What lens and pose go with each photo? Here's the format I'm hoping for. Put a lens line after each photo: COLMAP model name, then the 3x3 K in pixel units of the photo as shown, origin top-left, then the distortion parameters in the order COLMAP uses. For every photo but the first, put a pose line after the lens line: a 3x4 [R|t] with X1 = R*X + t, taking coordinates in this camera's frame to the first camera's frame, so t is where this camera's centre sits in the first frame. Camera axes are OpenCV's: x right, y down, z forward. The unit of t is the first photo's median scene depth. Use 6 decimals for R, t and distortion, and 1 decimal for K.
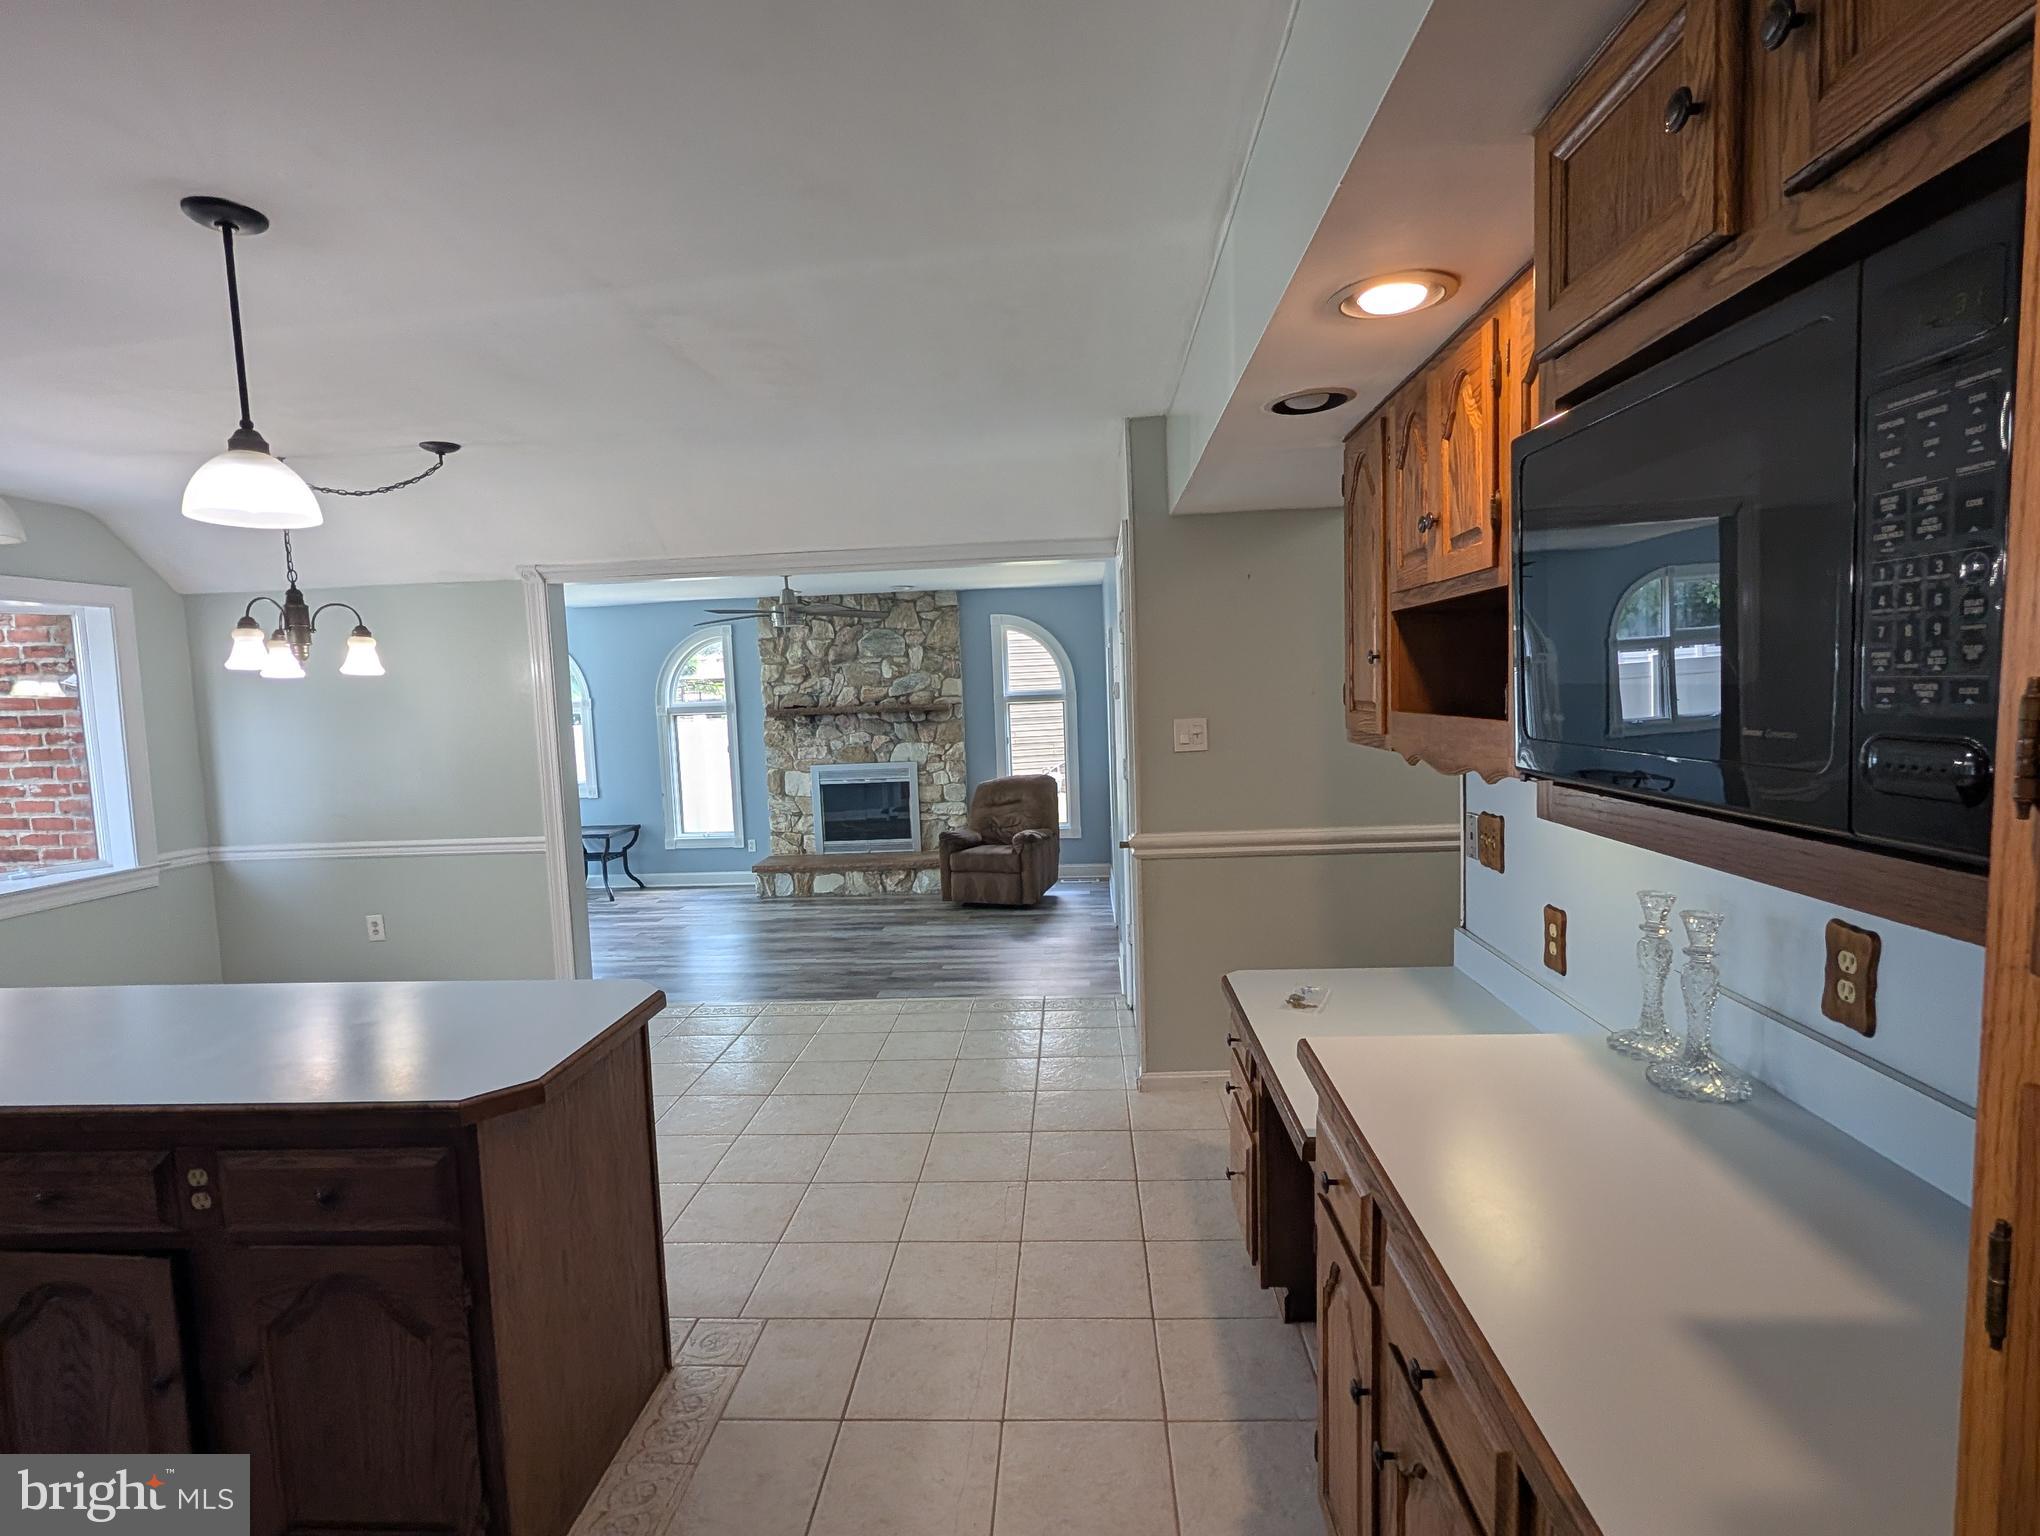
lens RADIAL K [[1014.8, 0, 1020.9], [0, 1014.8, 761.4], [0, 0, 1]] dist [0.007257, -0.001924]
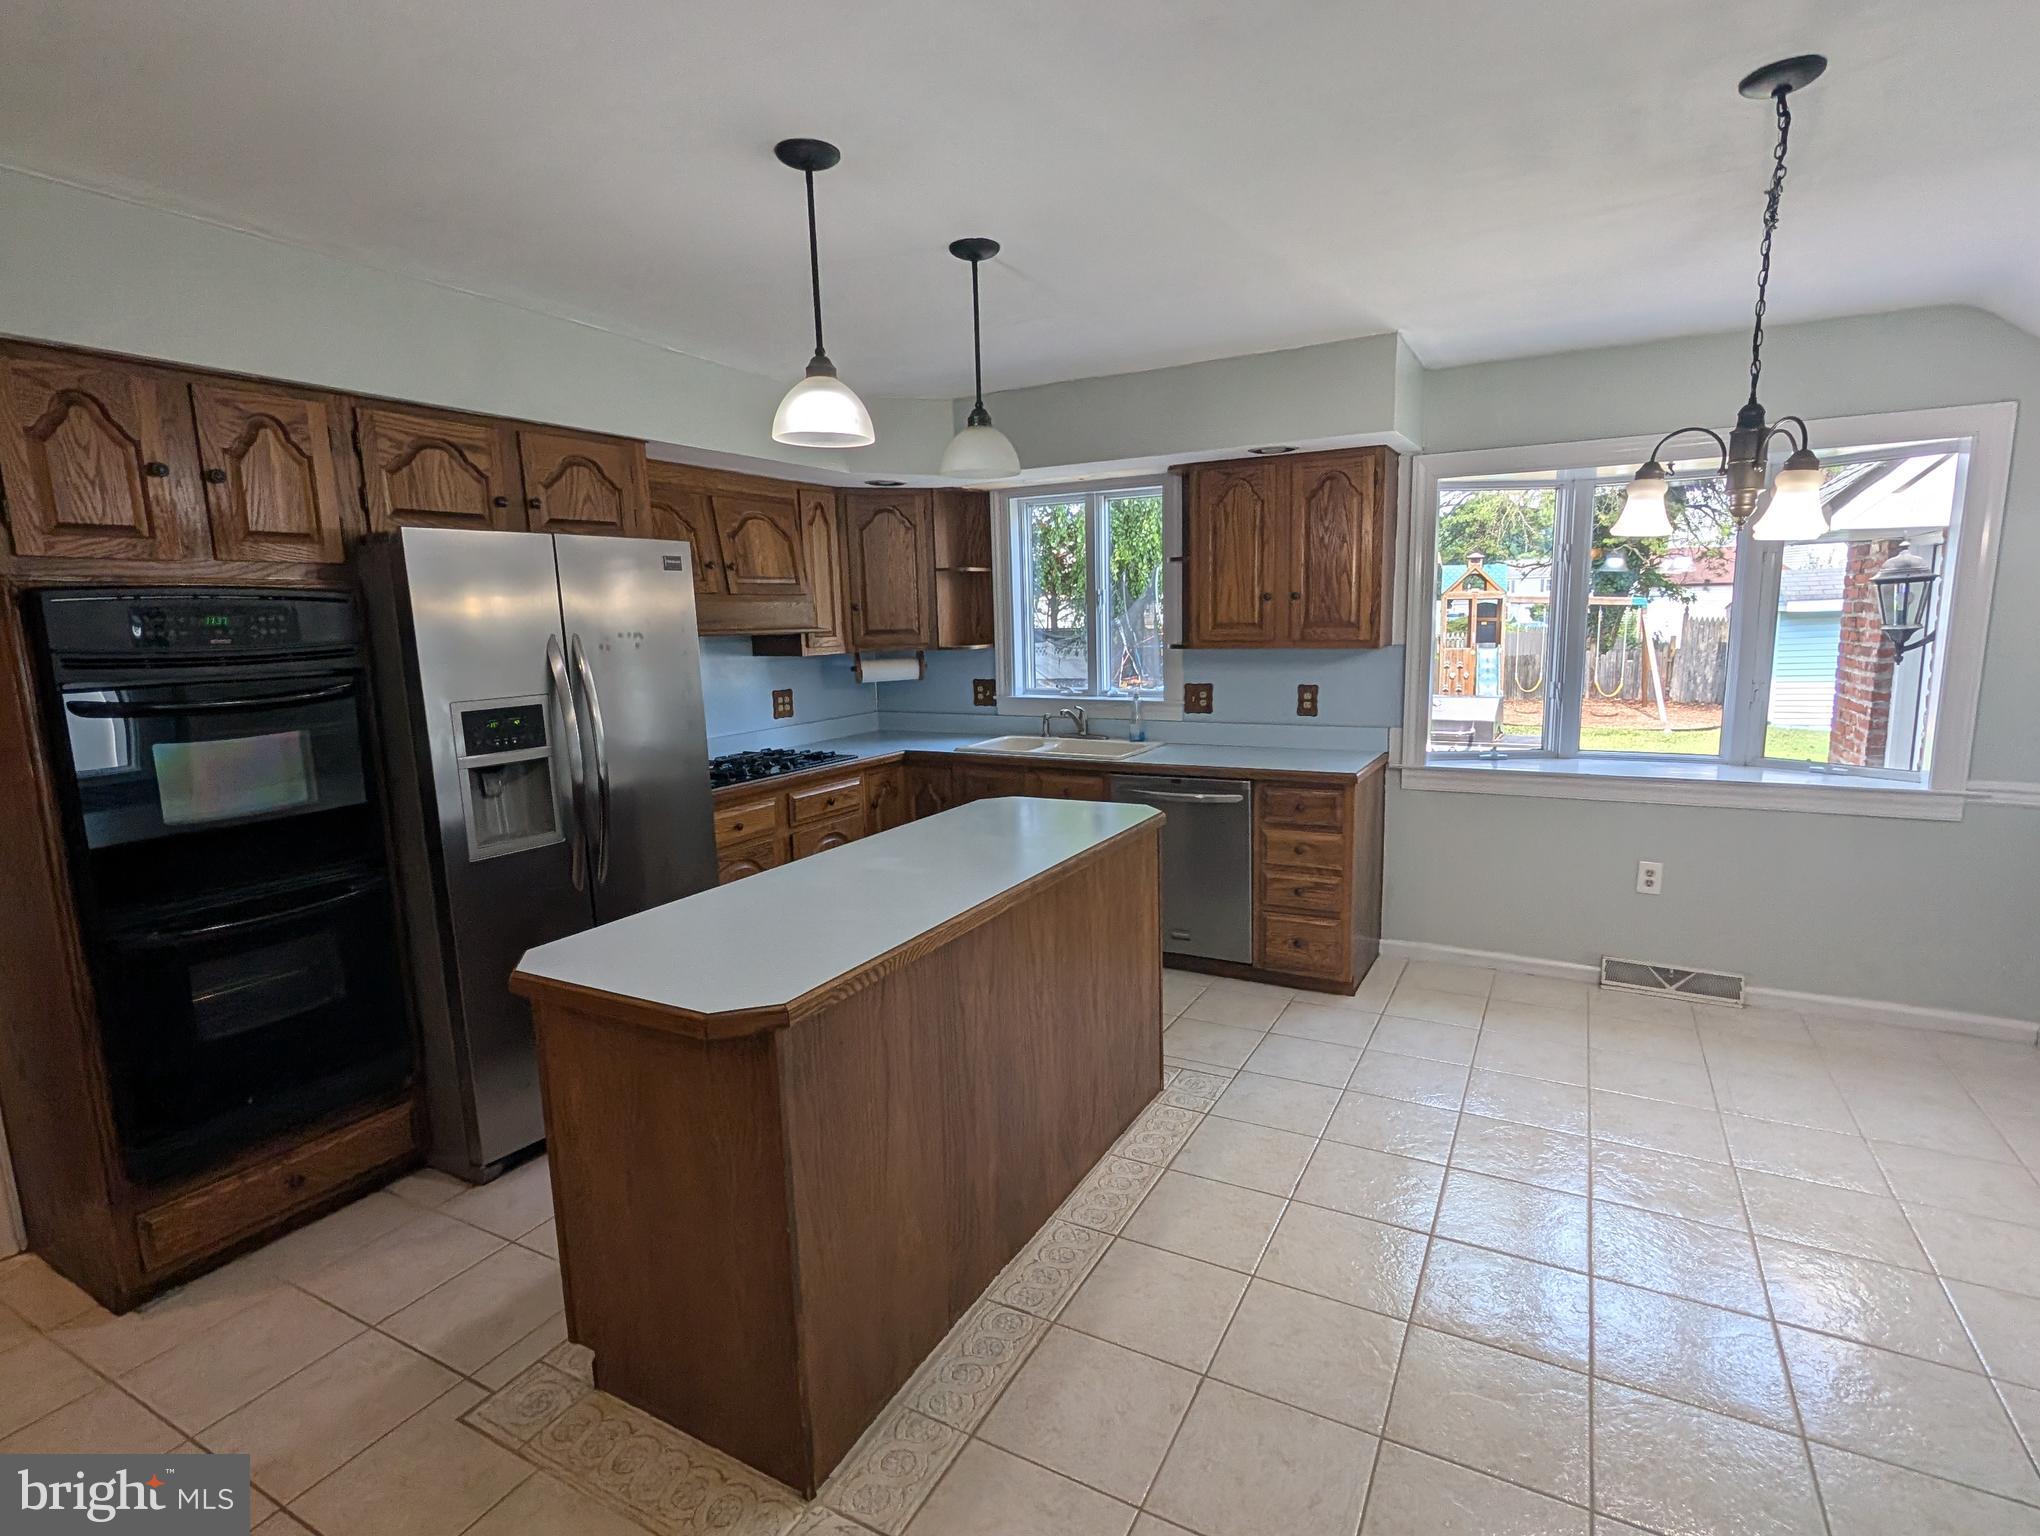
lens RADIAL K [[1014.8, 0, 1021.7], [0, 1014.8, 785.3], [0, 0, 1]] dist [0.007257, -0.001924]
pose [[-0.430589, 0.197225, -0.880736, 0.080296], [-0.026912, 0.972593, 0.230952, -0.051971], [0.902147, 0.123147, -0.413480, 0.657830]]
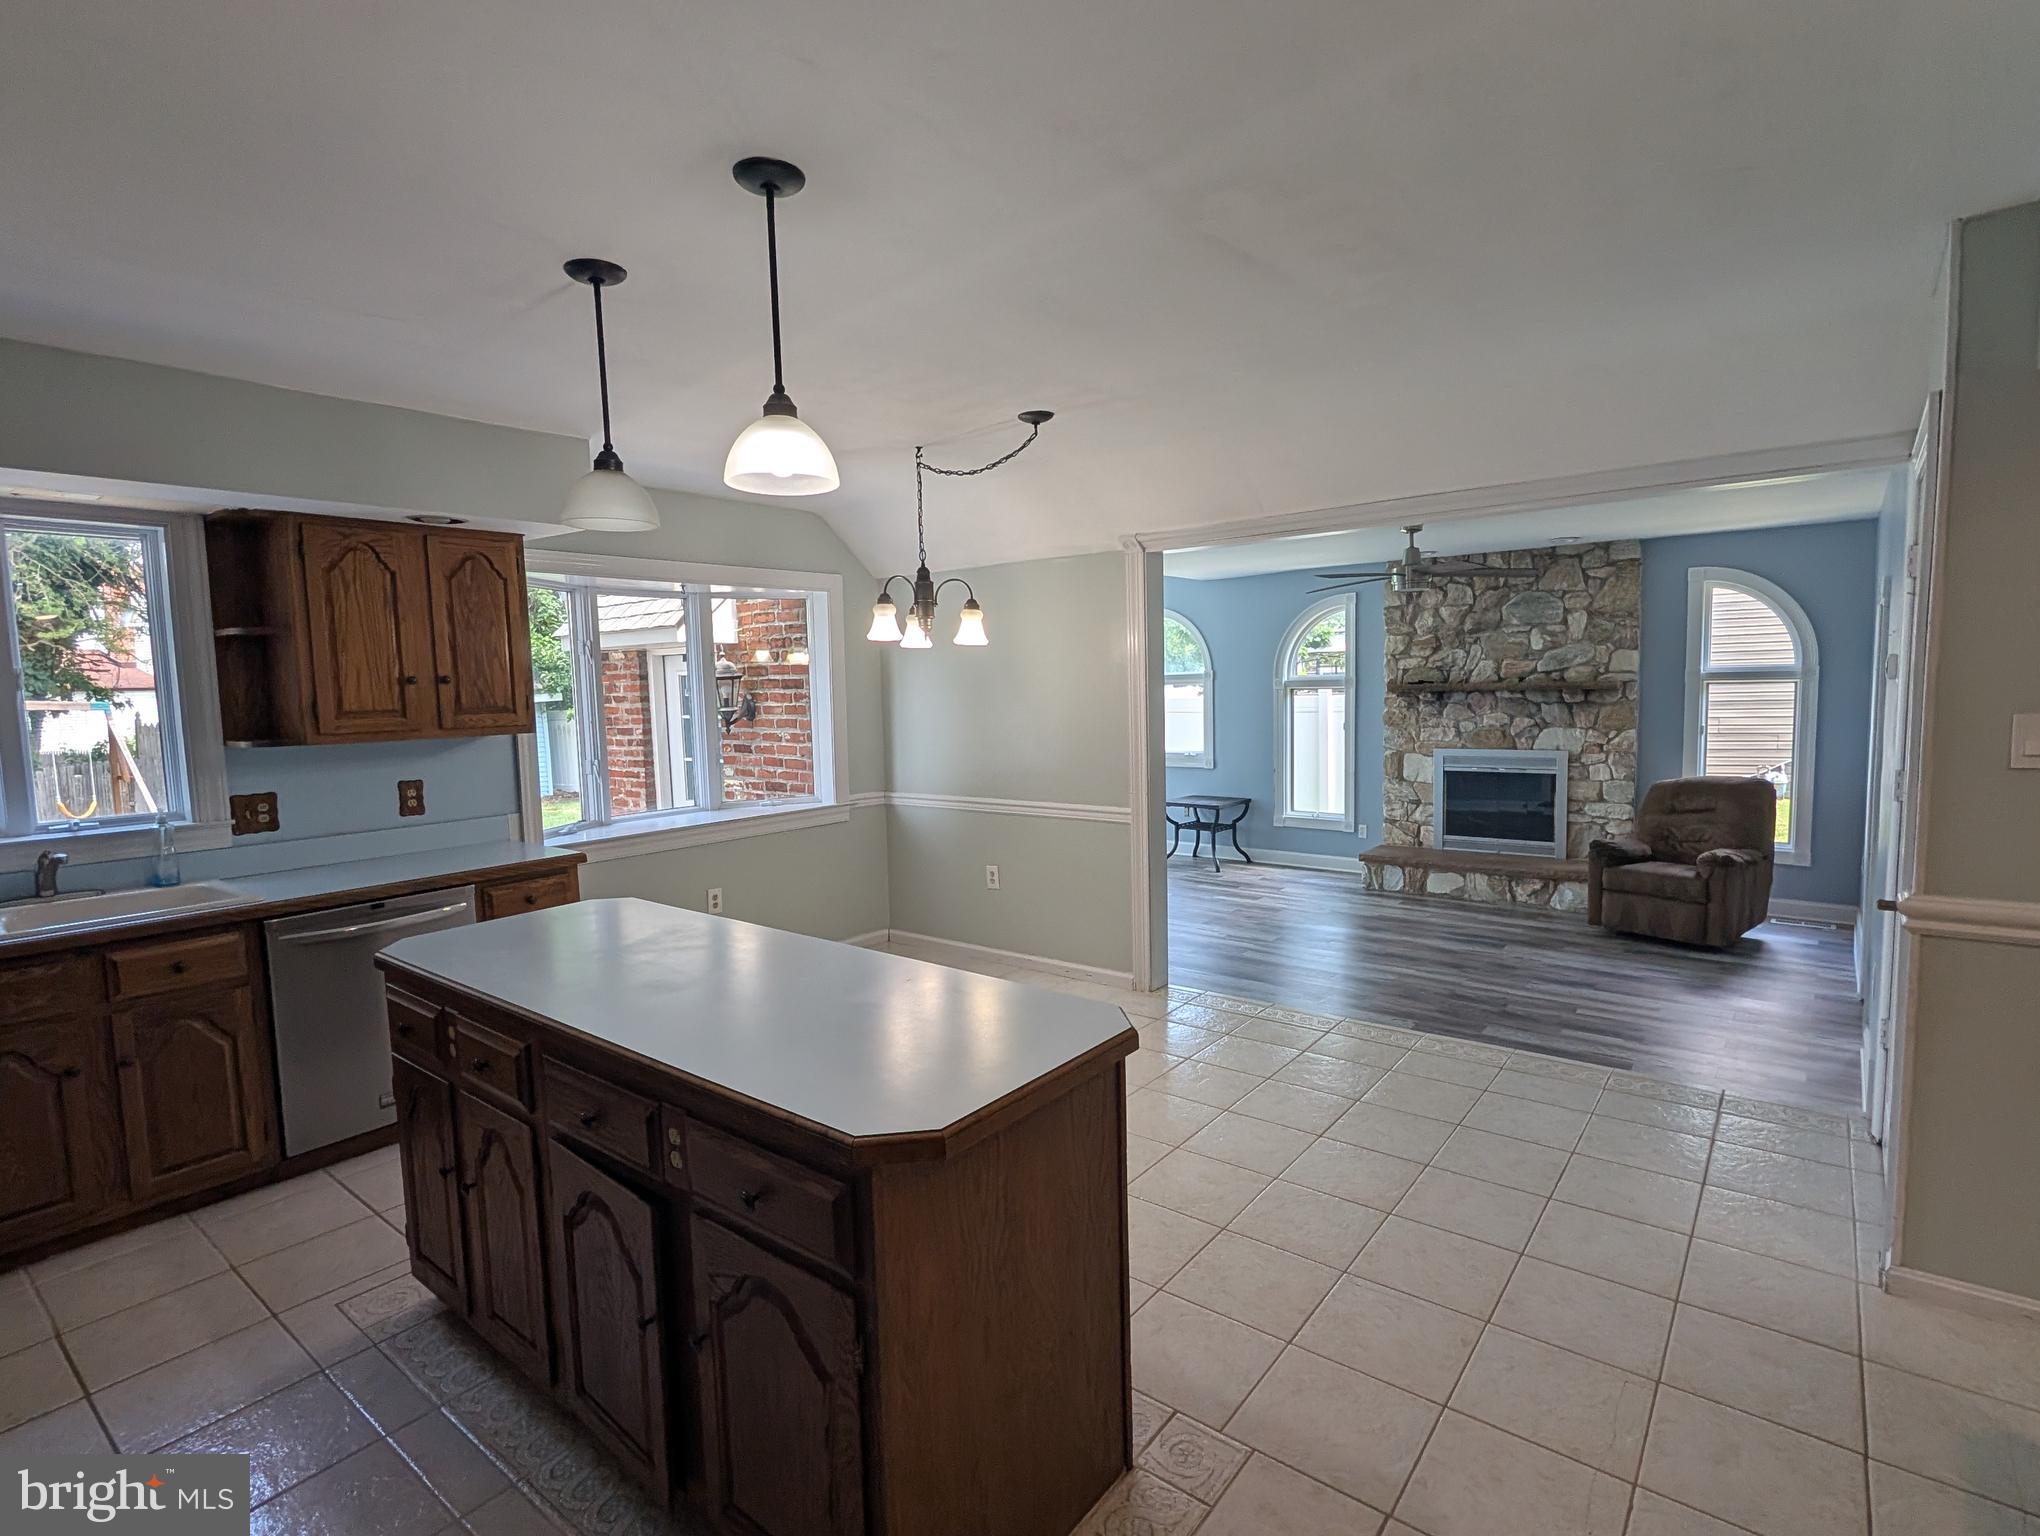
lens RADIAL K [[1014.8, 0, 1028.8], [0, 1014.8, 772.8], [0, 0, 1]] dist [0.007257, -0.001924]
pose [[0.822196, 0.068092, -0.565118, 0.010151], [-0.047096, 0.997553, 0.051677, -0.007371], [0.567253, -0.015874, 0.823390, 0.119092]]
